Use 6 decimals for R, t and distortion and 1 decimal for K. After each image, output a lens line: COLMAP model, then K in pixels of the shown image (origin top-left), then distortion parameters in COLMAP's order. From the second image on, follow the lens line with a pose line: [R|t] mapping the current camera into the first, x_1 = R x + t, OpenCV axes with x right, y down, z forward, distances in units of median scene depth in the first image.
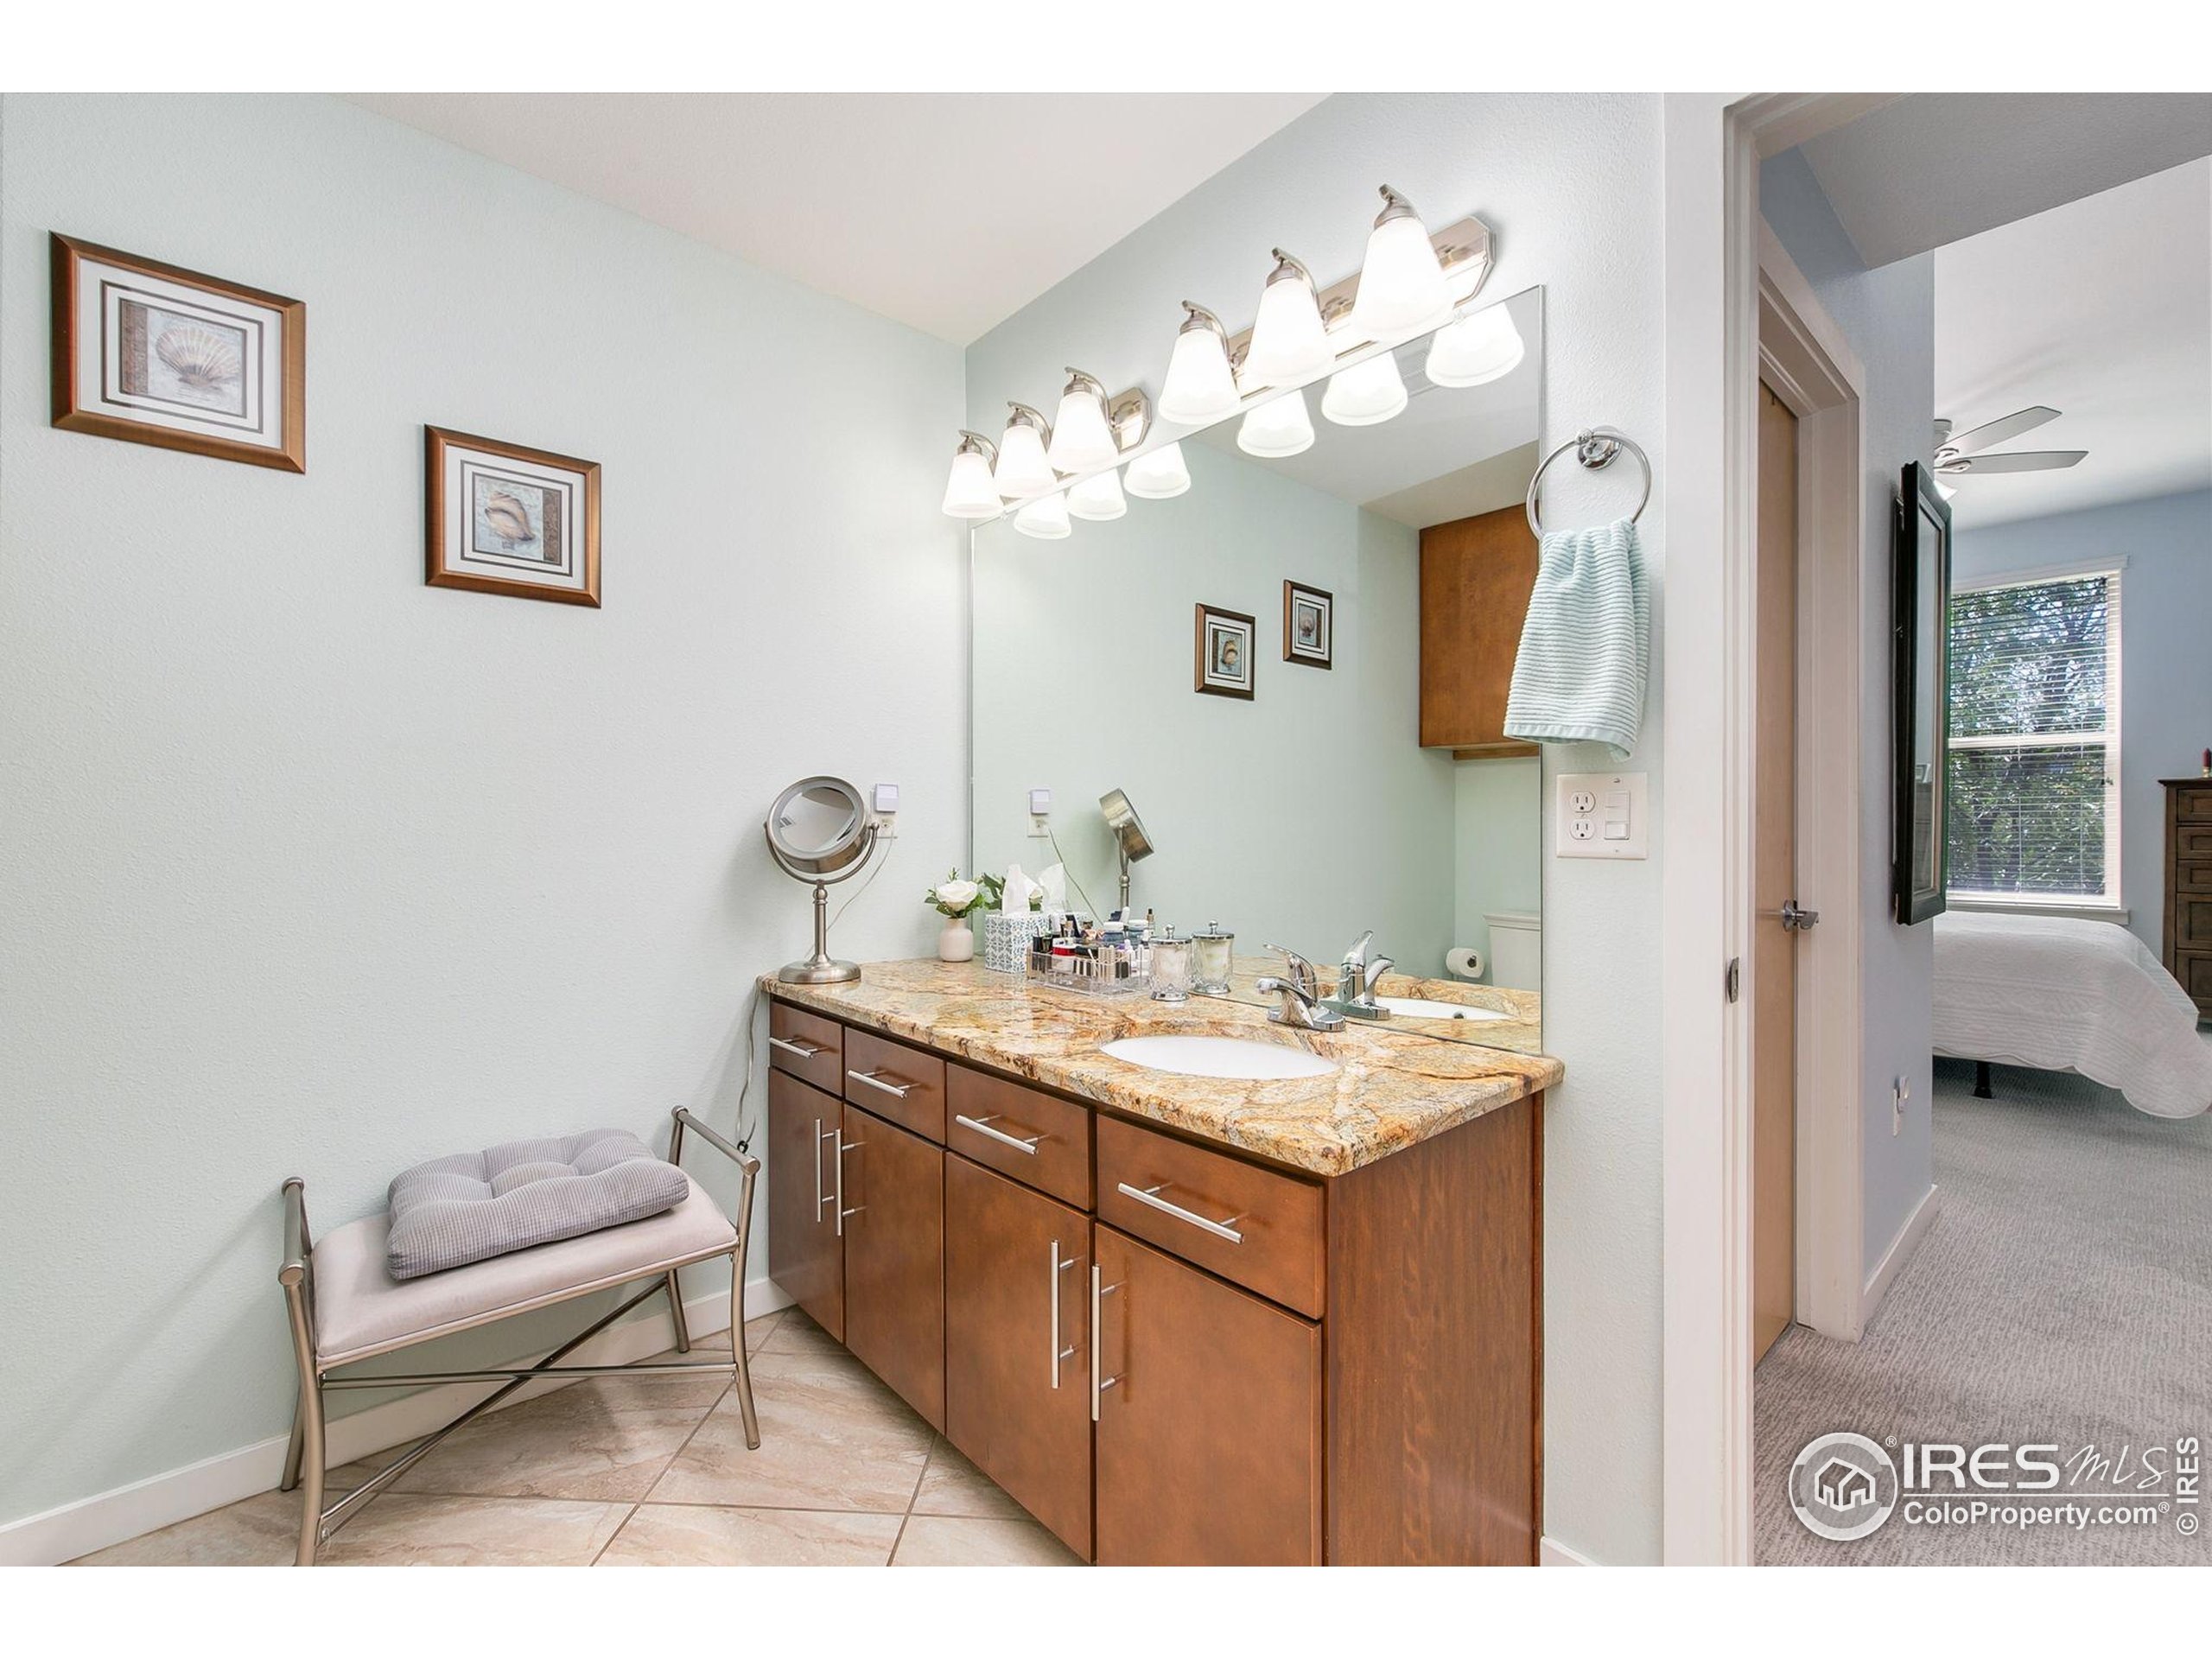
lens RADIAL K [[964.9, 0, 1097.2], [0, 964.9, 824.3], [0, 0, 1]] dist [0.001895, -0.001393]
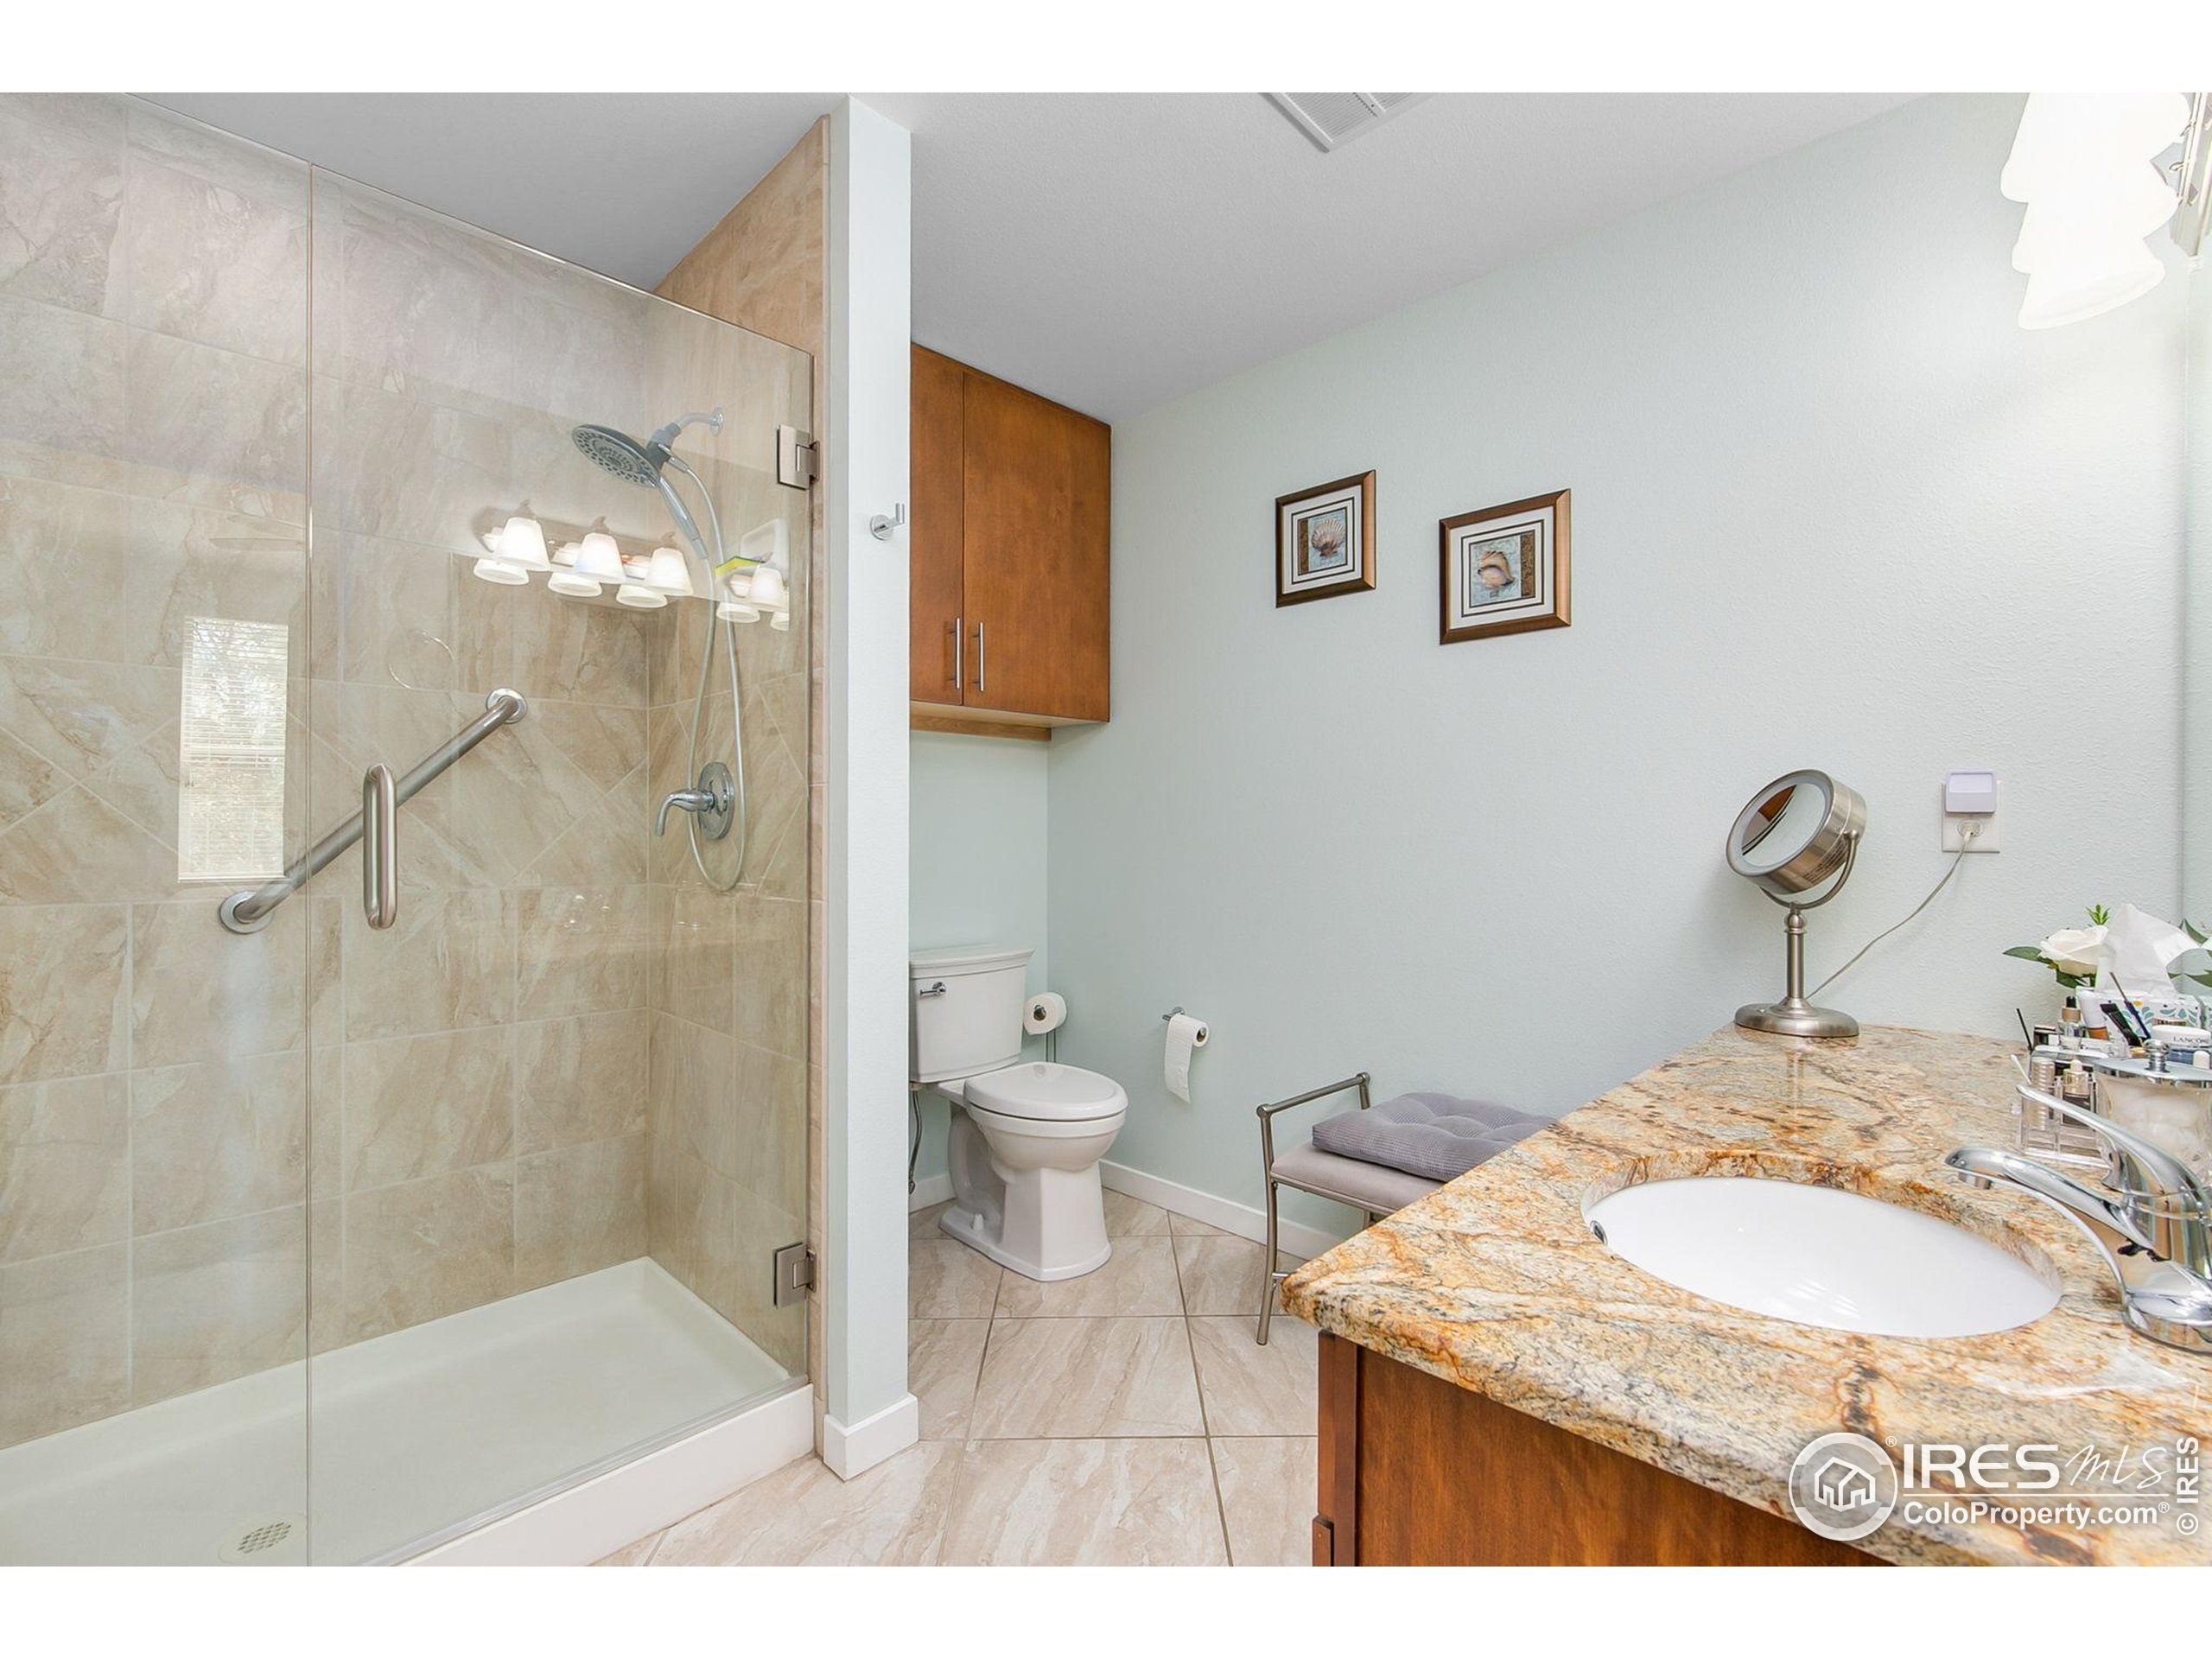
lens RADIAL K [[964.9, 0, 1093.0], [0, 964.9, 831.6], [0, 0, 1]] dist [0.001895, -0.001393]
pose [[0.055612, 0.000409, -0.998452, 0.577691], [-0.000226, 1.000000, 0.000397, -0.000386], [0.998452, 0.000204, 0.055612, 0.483752]]
